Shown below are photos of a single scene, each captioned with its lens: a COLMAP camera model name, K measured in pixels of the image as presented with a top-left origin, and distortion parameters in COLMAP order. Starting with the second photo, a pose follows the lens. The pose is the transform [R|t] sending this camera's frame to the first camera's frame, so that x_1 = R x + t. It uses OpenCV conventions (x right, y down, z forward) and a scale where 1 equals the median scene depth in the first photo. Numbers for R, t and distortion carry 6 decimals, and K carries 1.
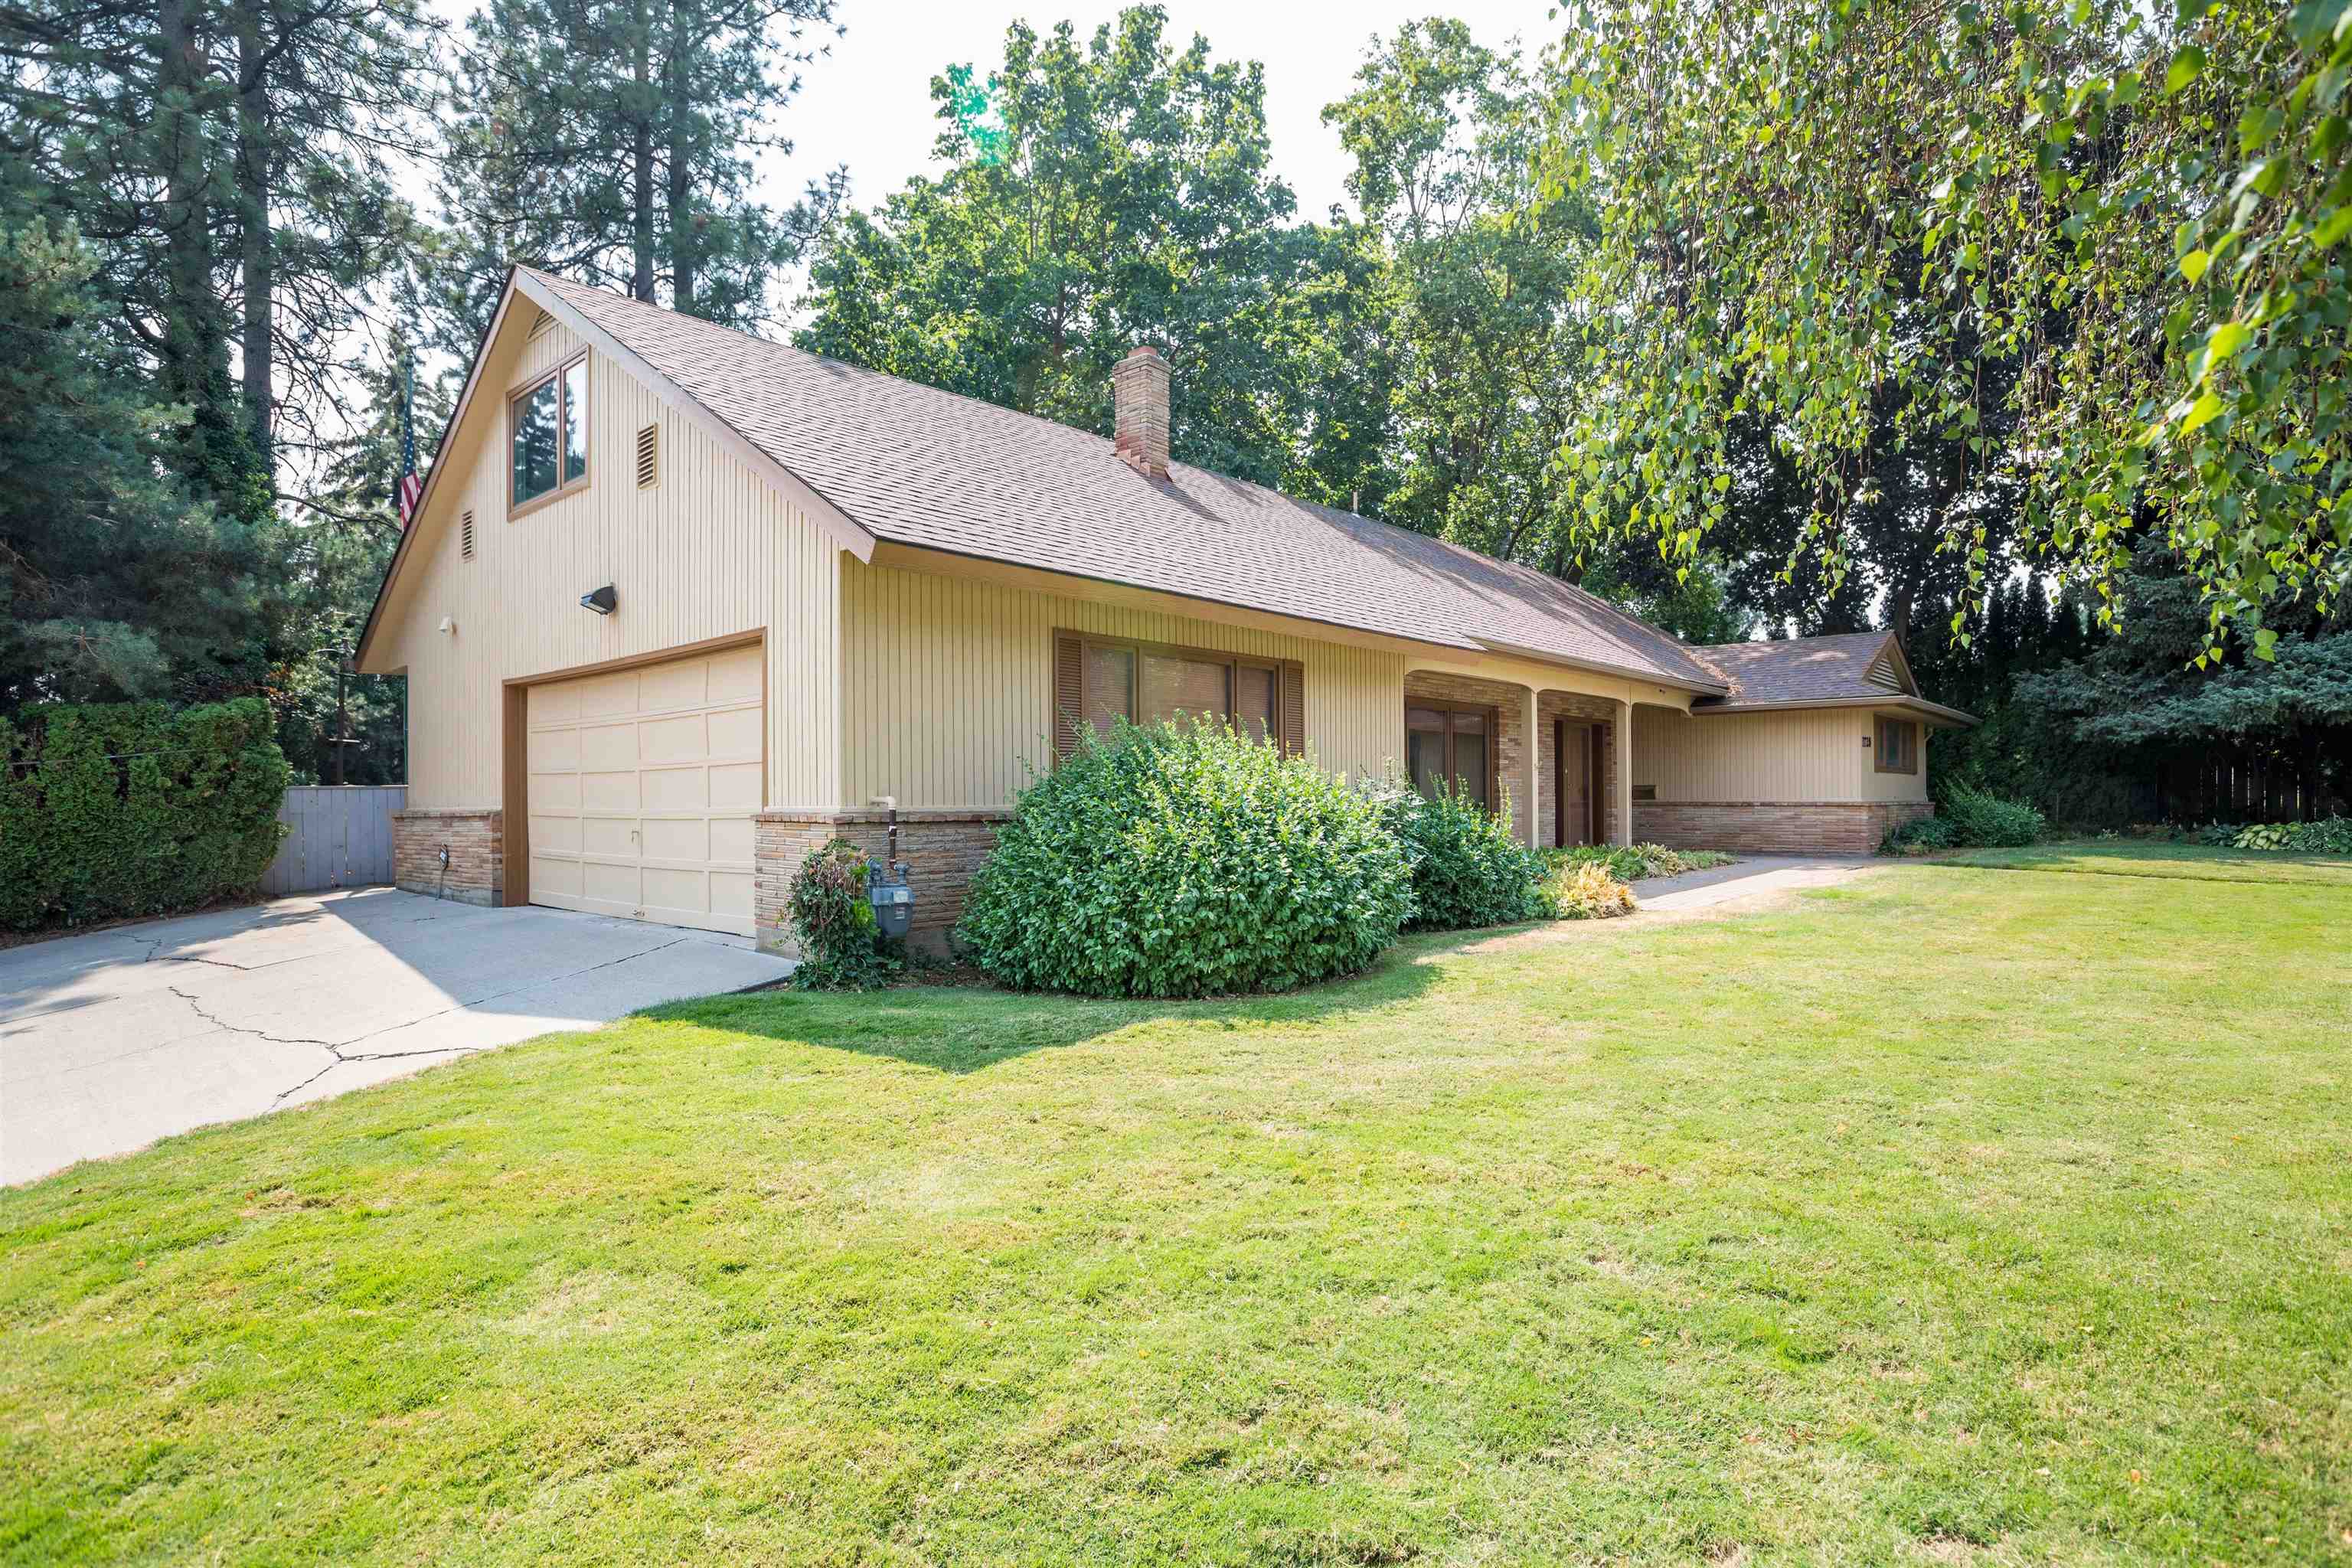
lens RADIAL K [[1289.5, 0, 1196.4], [0, 1289.5, 783.9], [0, 0, 1]] dist [0.009391, 0.000719]
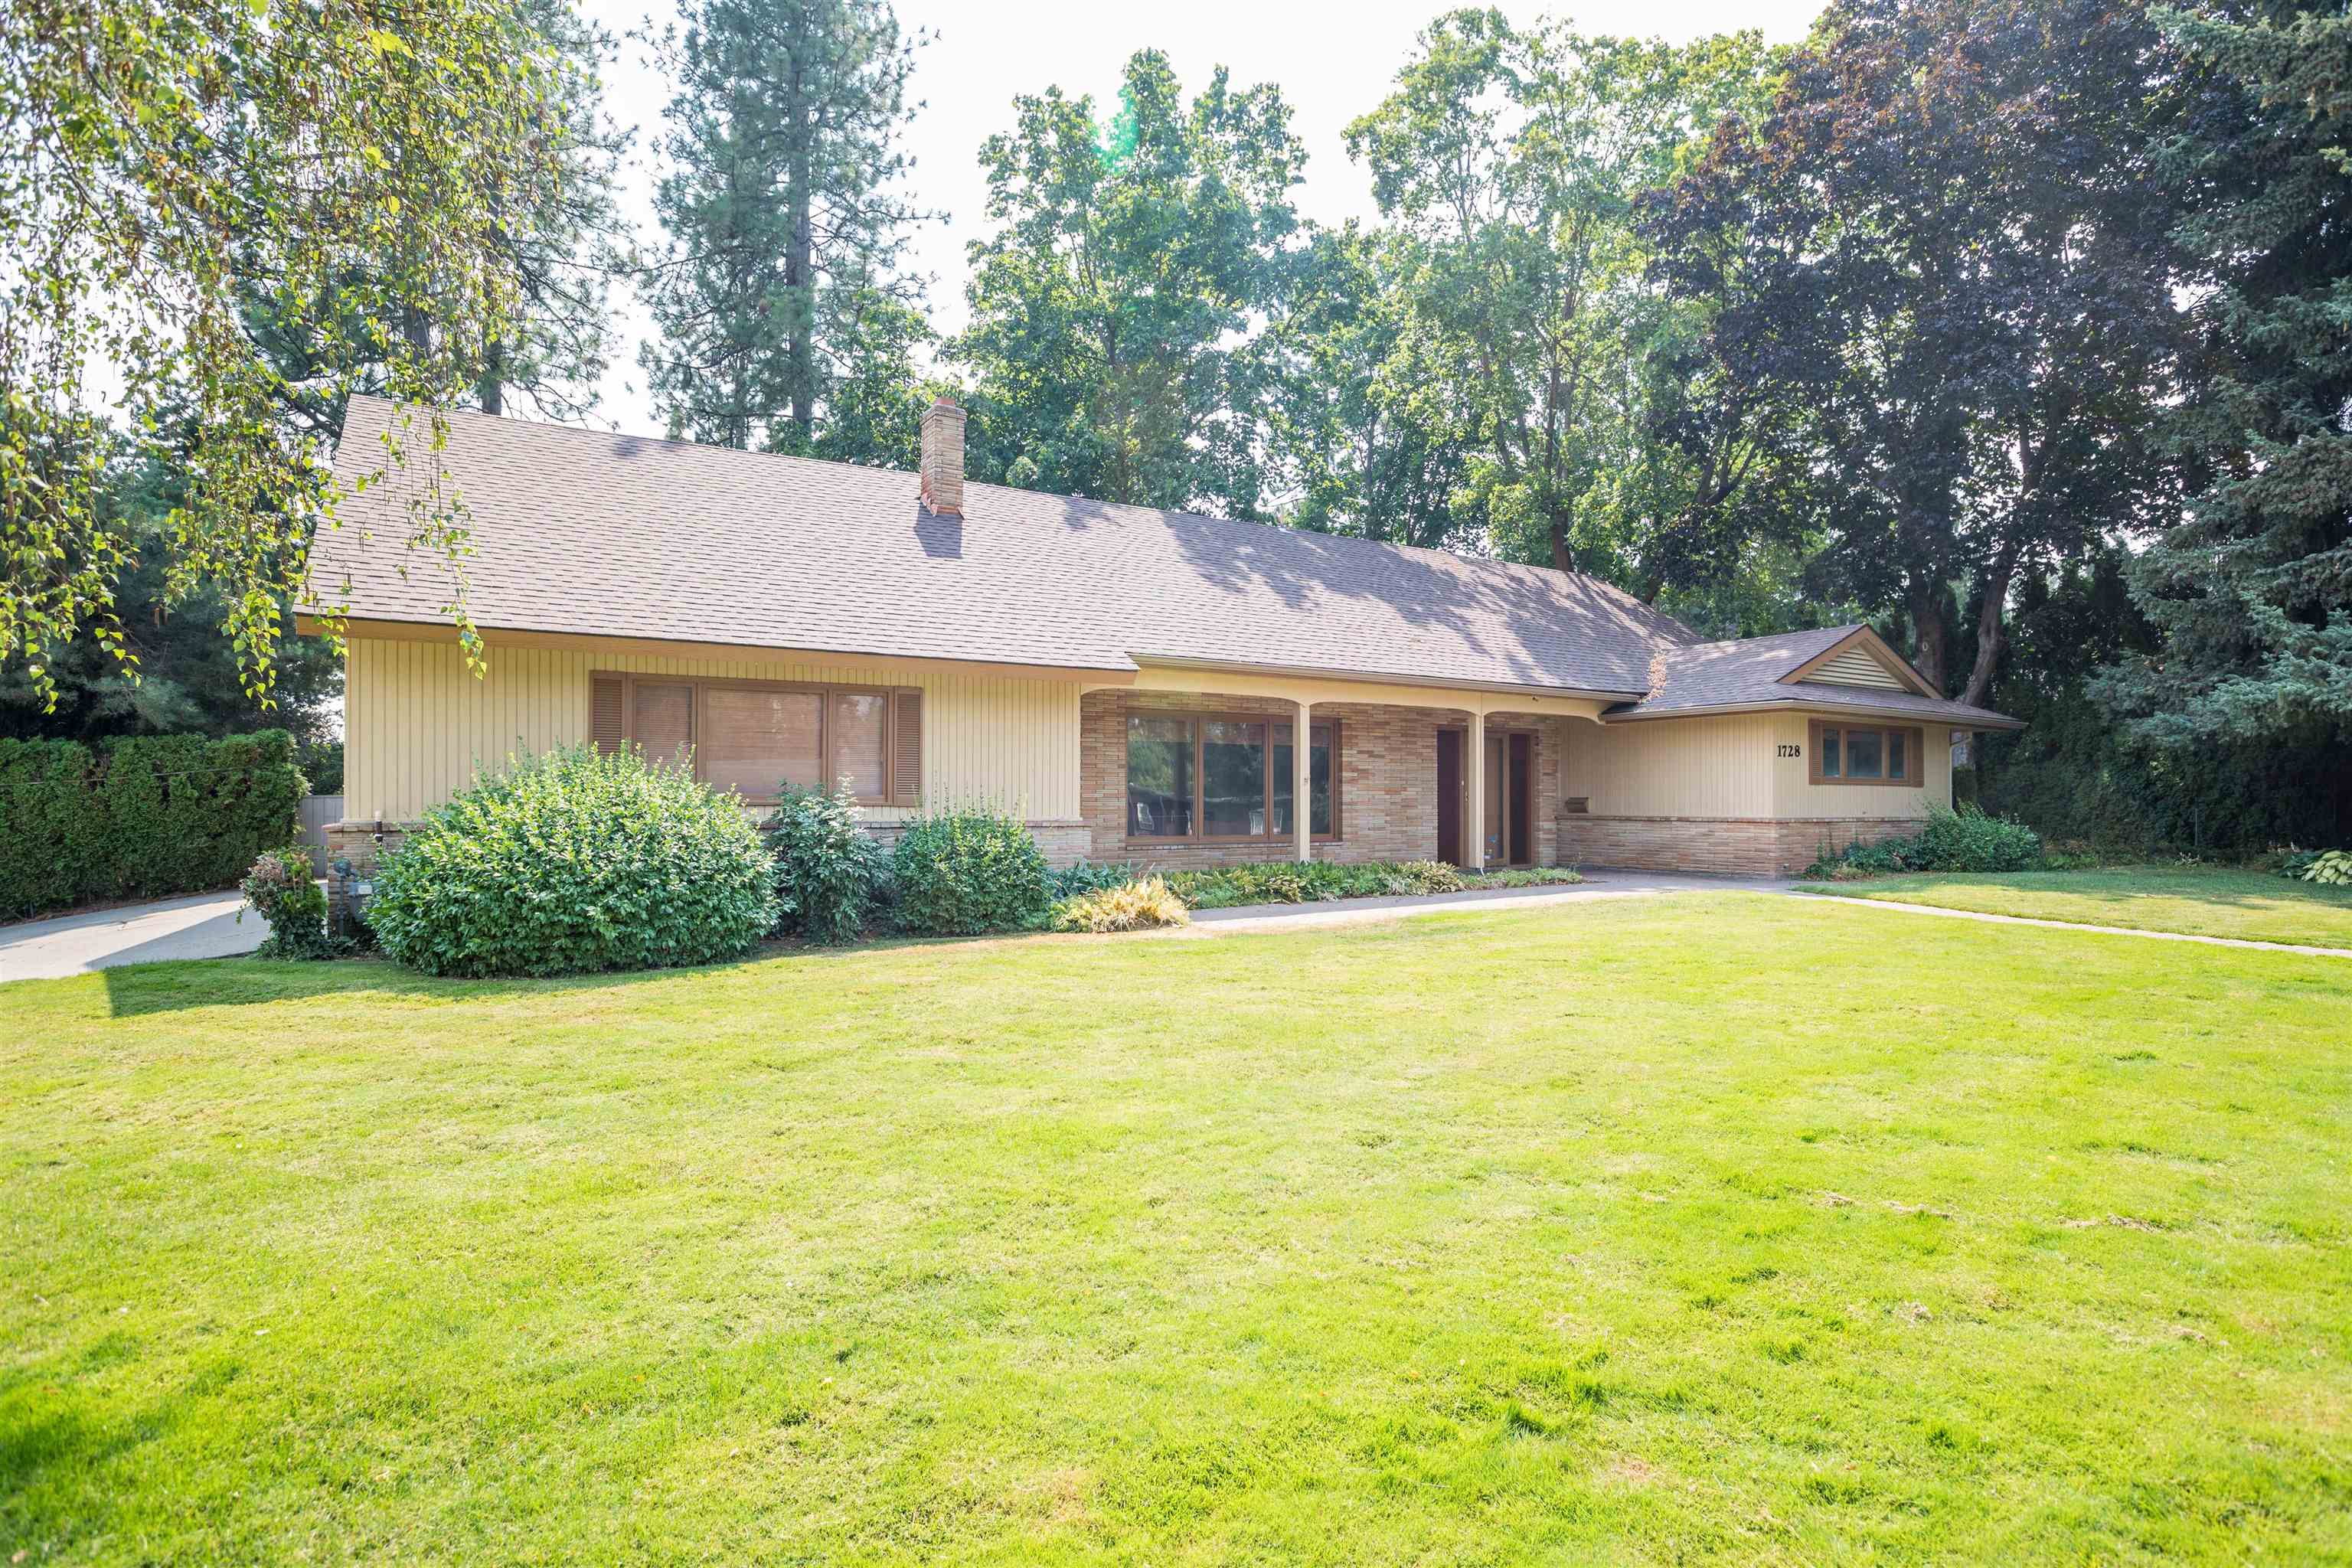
lens RADIAL K [[1289.5, 0, 1181.5], [0, 1289.5, 791.0], [0, 0, 1]] dist [0.009391, 0.000719]
pose [[0.951028, 0.003438, -0.309087, 0.385071], [-0.002629, 0.999992, 0.003034, -0.006433], [0.309095, -0.002073, 0.951029, 0.011164]]
